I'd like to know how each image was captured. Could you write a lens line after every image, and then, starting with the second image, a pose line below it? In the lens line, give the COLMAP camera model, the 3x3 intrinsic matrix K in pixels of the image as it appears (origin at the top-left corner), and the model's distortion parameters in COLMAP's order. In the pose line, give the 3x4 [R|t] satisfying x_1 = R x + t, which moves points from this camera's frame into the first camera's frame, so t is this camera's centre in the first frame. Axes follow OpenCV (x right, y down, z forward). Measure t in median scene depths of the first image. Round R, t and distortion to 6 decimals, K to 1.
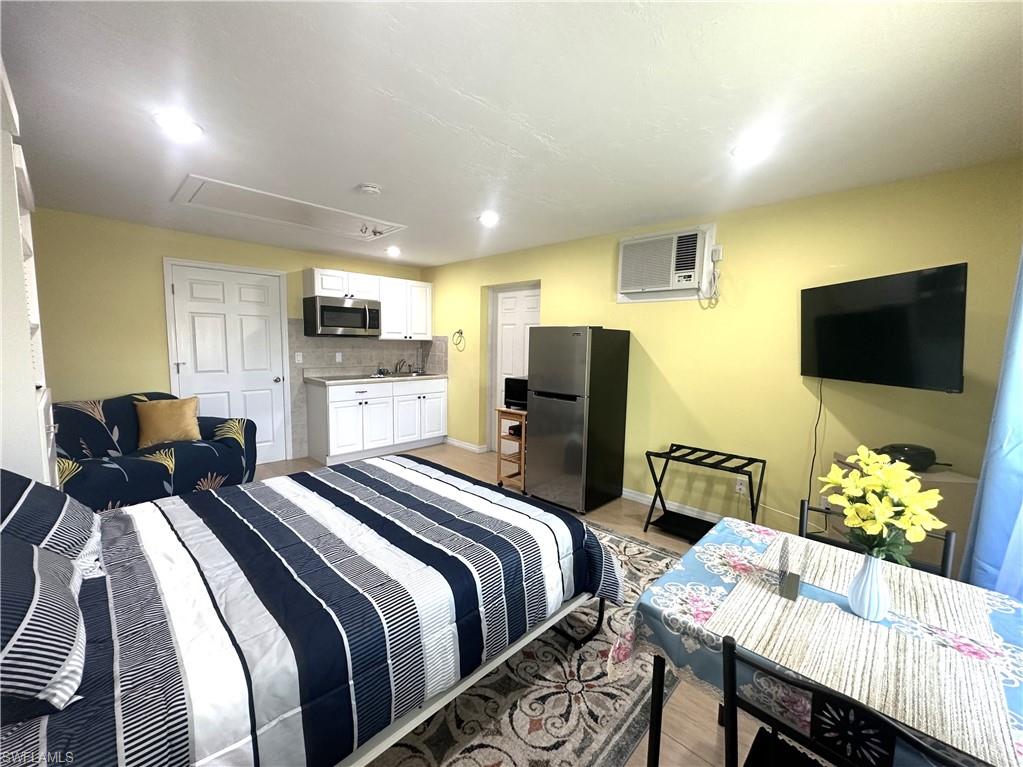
lens RADIAL K [[418.4, 0, 514.4], [0, 418.4, 384.1], [0, 0, 1]] dist [-0.000611, 0.000627]
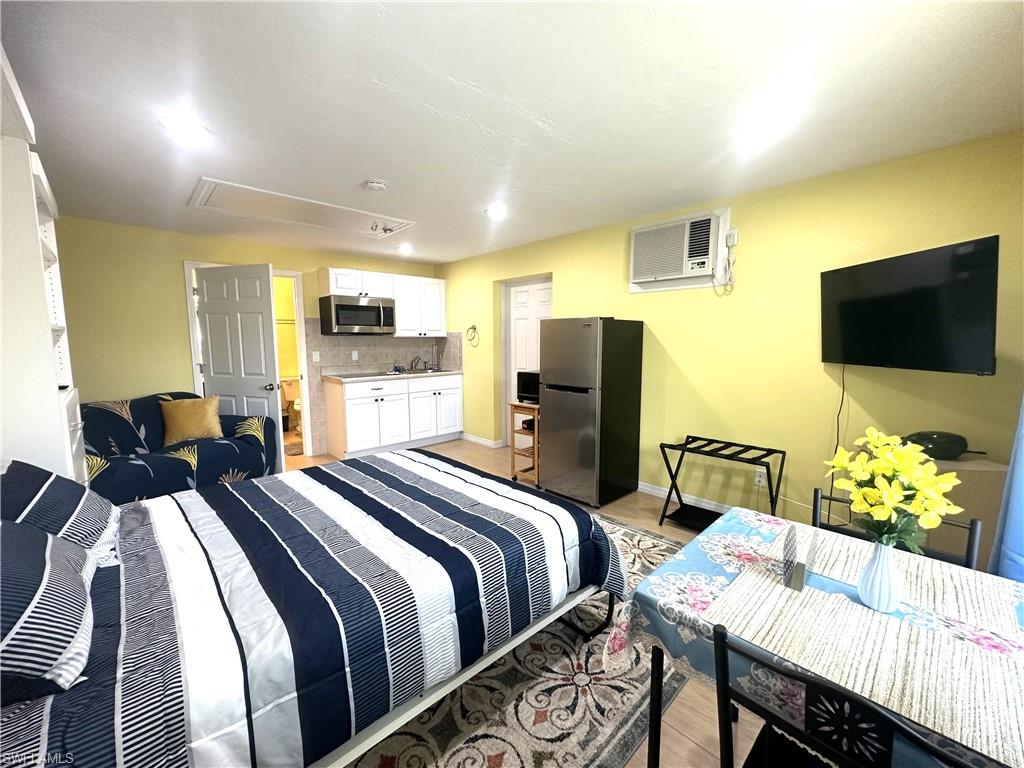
lens RADIAL K [[418.8, 0, 514.1], [0, 418.8, 384.7], [0, 0, 1]] dist [-0.000611, 0.000627]
pose [[0.998675, -0.017286, -0.048461, 0.029275], [0.017728, 0.999805, 0.008703, 0.011168], [0.048301, -0.009551, 0.998787, 0.008141]]
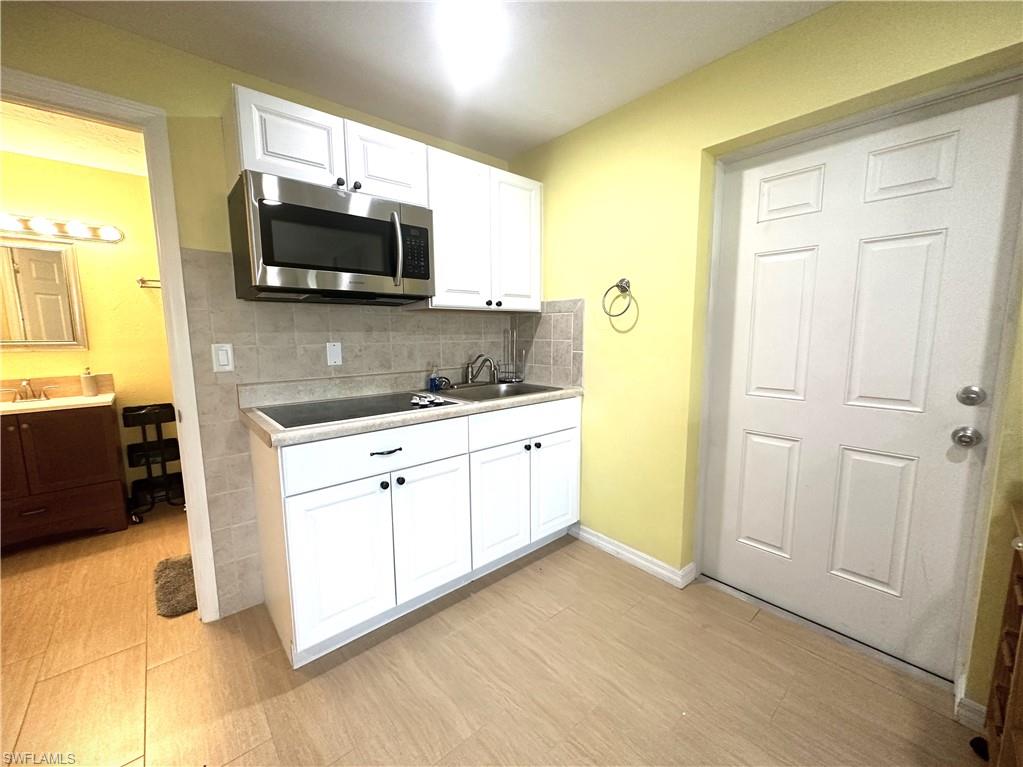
lens RADIAL K [[418.4, 0, 515.1], [0, 418.4, 382.7], [0, 0, 1]] dist [-0.000611, 0.000627]
pose [[0.996274, -0.015338, -0.084871, -0.464817], [0.017102, 0.999652, 0.020096, -0.090603], [0.084533, -0.021472, 0.996189, 1.348458]]
